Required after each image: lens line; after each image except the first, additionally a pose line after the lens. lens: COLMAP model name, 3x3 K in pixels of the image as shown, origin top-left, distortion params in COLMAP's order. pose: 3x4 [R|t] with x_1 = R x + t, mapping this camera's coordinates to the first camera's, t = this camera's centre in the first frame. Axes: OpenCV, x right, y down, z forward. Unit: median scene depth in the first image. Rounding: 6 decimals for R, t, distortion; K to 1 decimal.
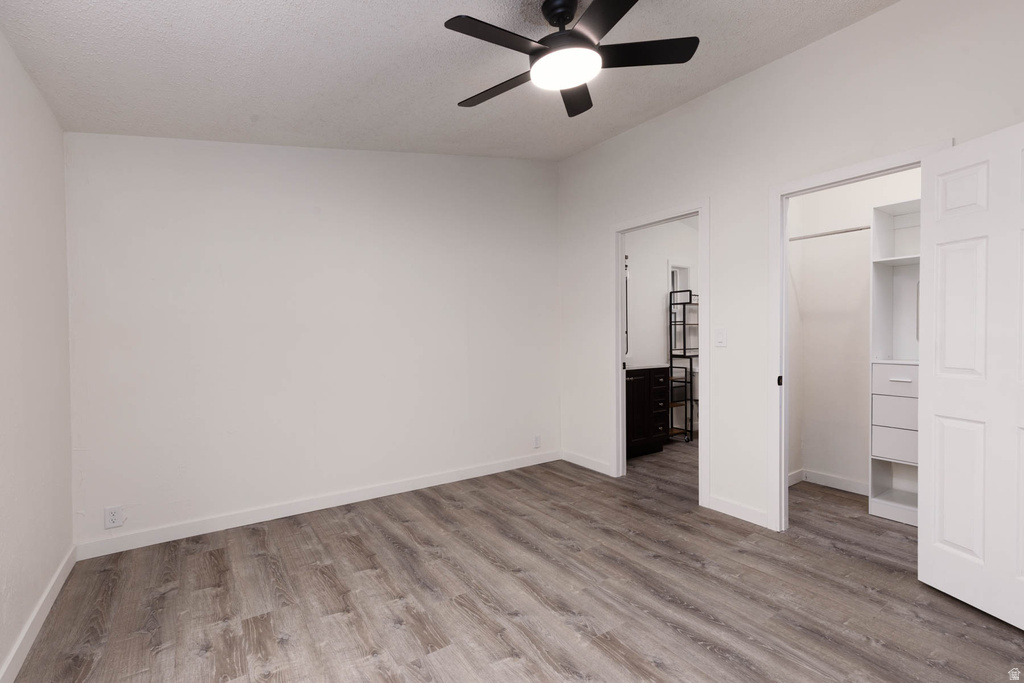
lens RADIAL K [[457.2, 0, 516.2], [0, 457.2, 346.8], [0, 0, 1]] dist [0.009369, -0.003092]
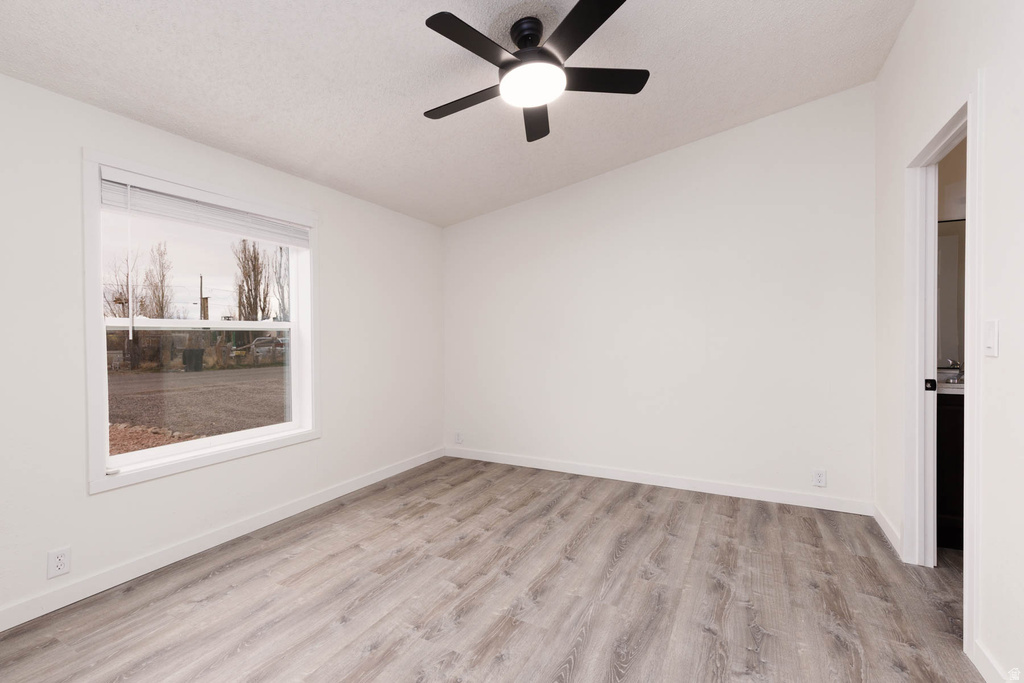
lens RADIAL K [[457.2, 0, 511.0], [0, 457.2, 346.5], [0, 0, 1]] dist [0.009369, -0.003092]
pose [[0.470936, 0.023063, -0.881866, 0.780429], [-0.021908, 0.999656, 0.014444, -0.011164], [0.881895, 0.012518, 0.471279, 0.342900]]
